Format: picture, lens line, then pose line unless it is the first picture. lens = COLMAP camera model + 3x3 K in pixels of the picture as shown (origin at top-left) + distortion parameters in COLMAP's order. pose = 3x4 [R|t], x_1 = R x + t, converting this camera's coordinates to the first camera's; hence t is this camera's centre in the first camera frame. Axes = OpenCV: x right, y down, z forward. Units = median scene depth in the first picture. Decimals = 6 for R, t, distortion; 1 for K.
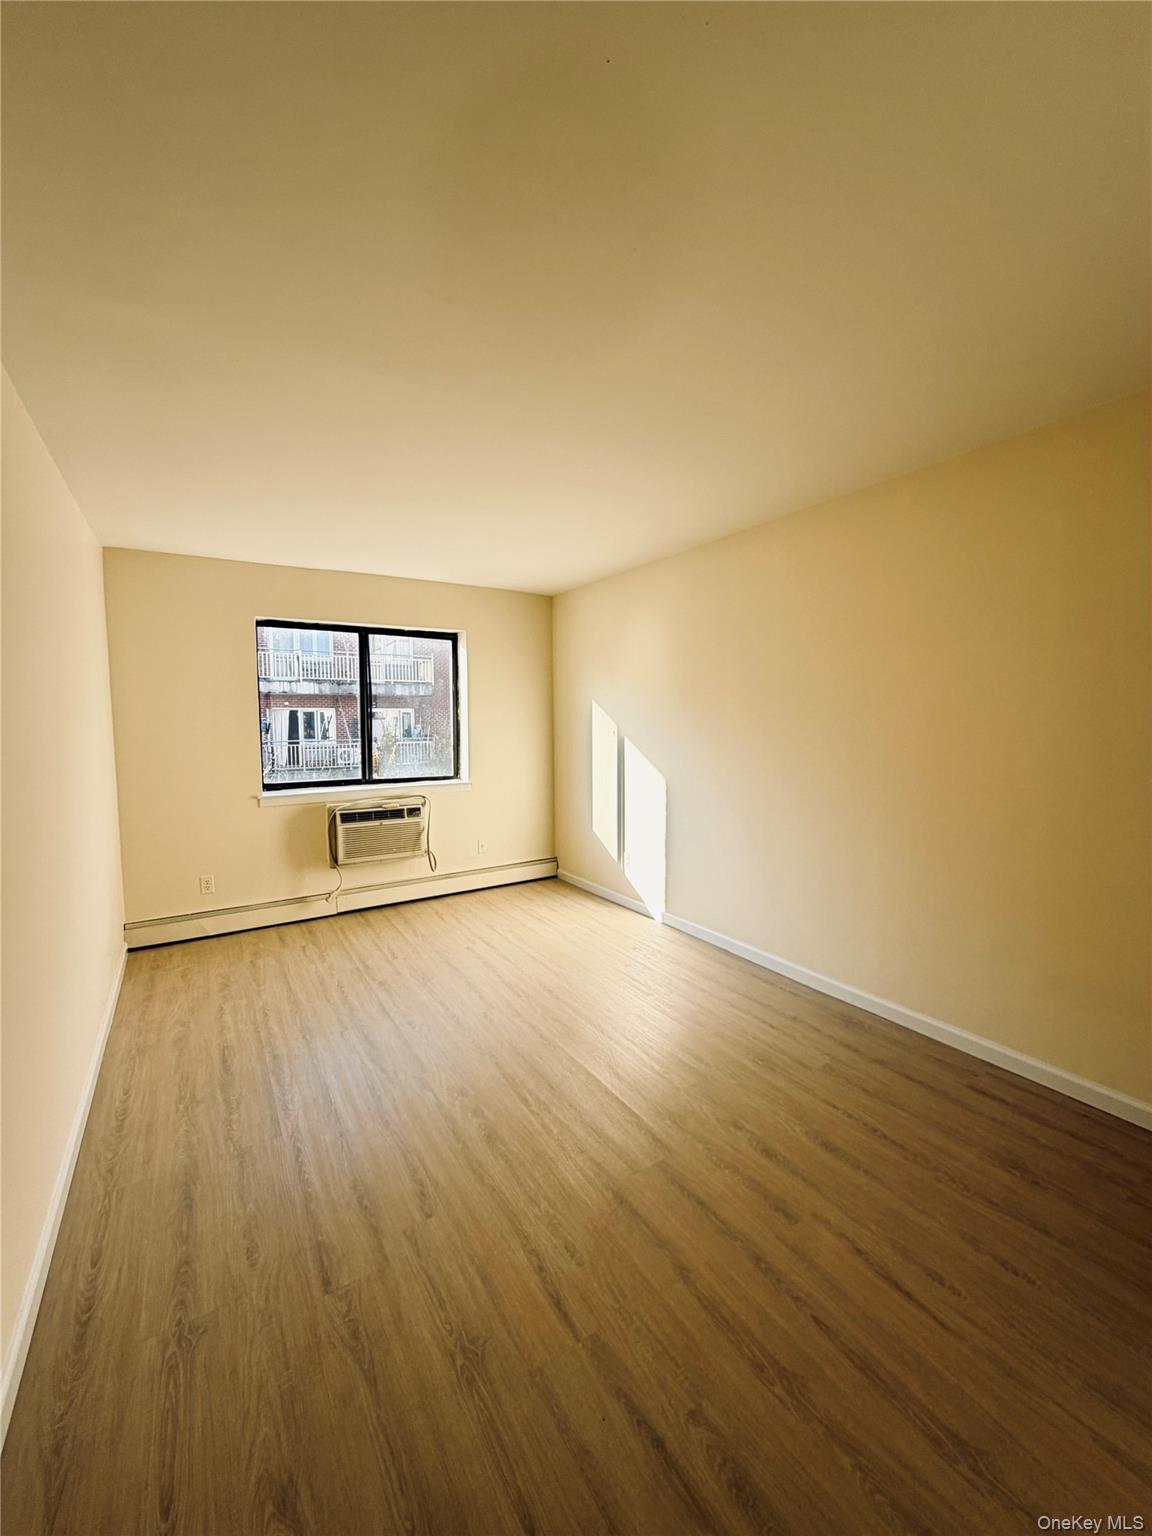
lens RADIAL K [[609.8, 0, 577.6], [0, 609.8, 753.9], [0, 0, 1]] dist [-0.001609, 0.000236]
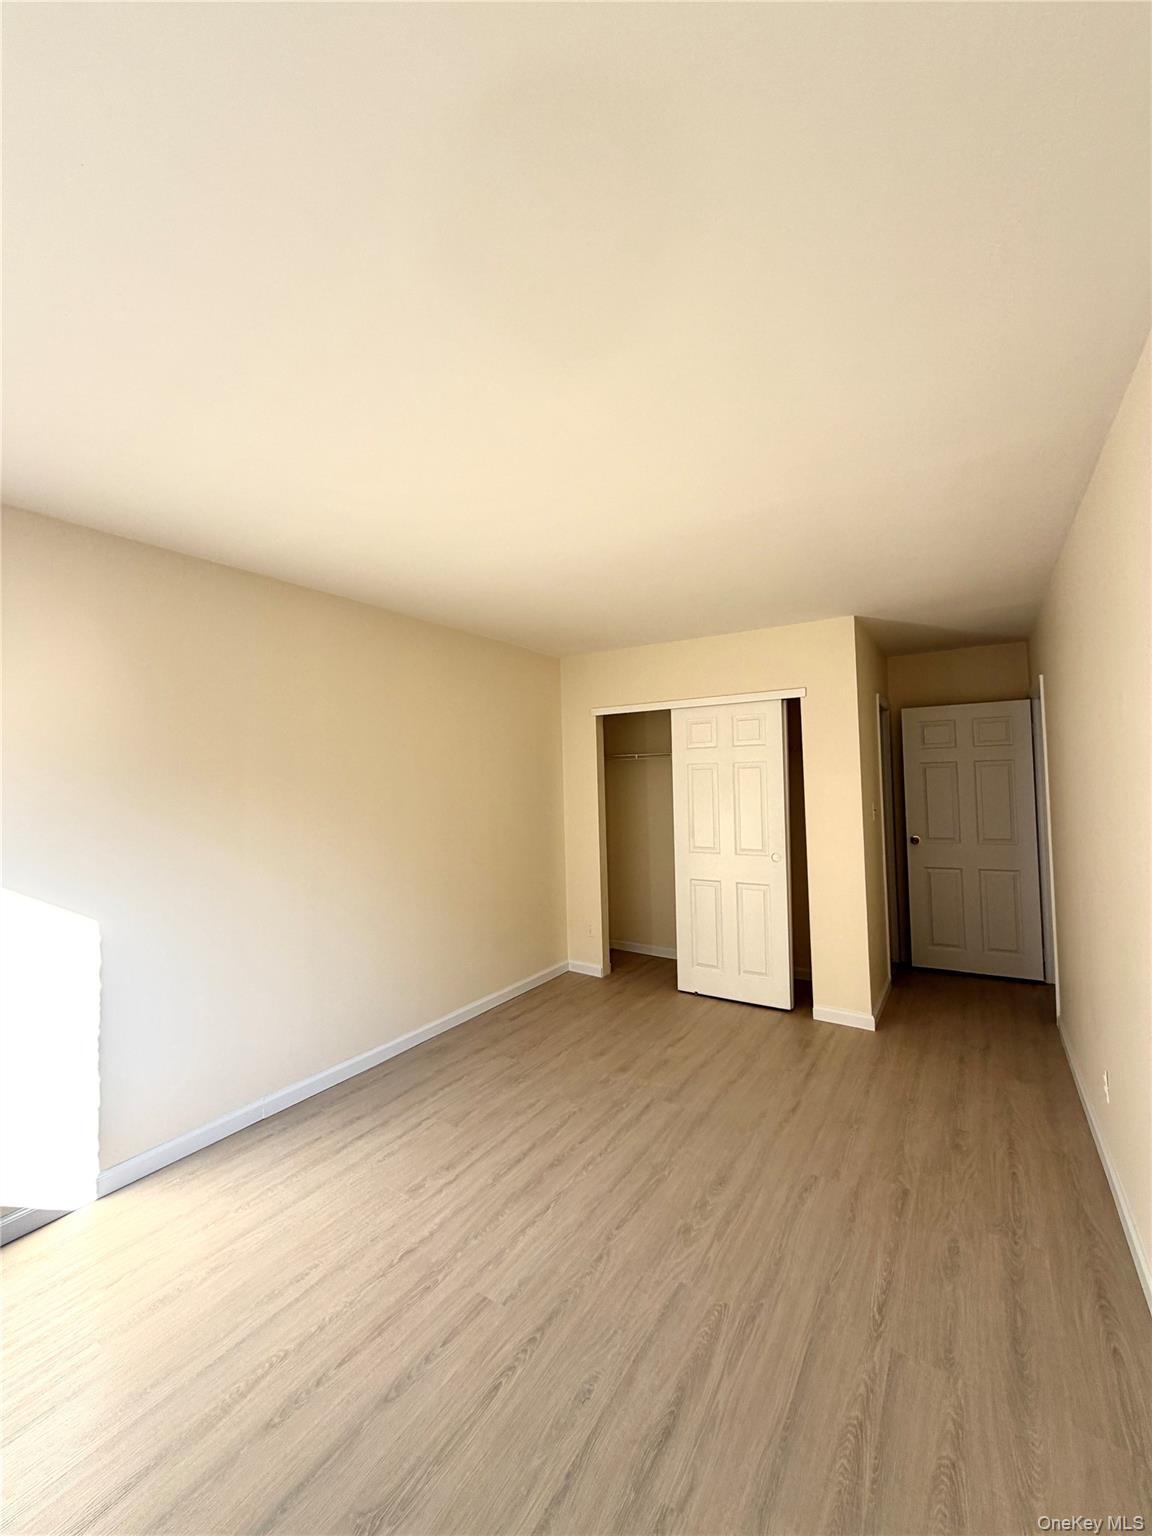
lens RADIAL K [[609.8, 0, 577.1], [0, 609.8, 775.5], [0, 0, 1]] dist [-0.001609, 0.000236]
pose [[-0.413816, 0.031843, 0.909804, -0.915639], [0.084378, 0.996428, 0.003504, -0.095996], [-0.906442, 0.078218, -0.415024, 1.428644]]
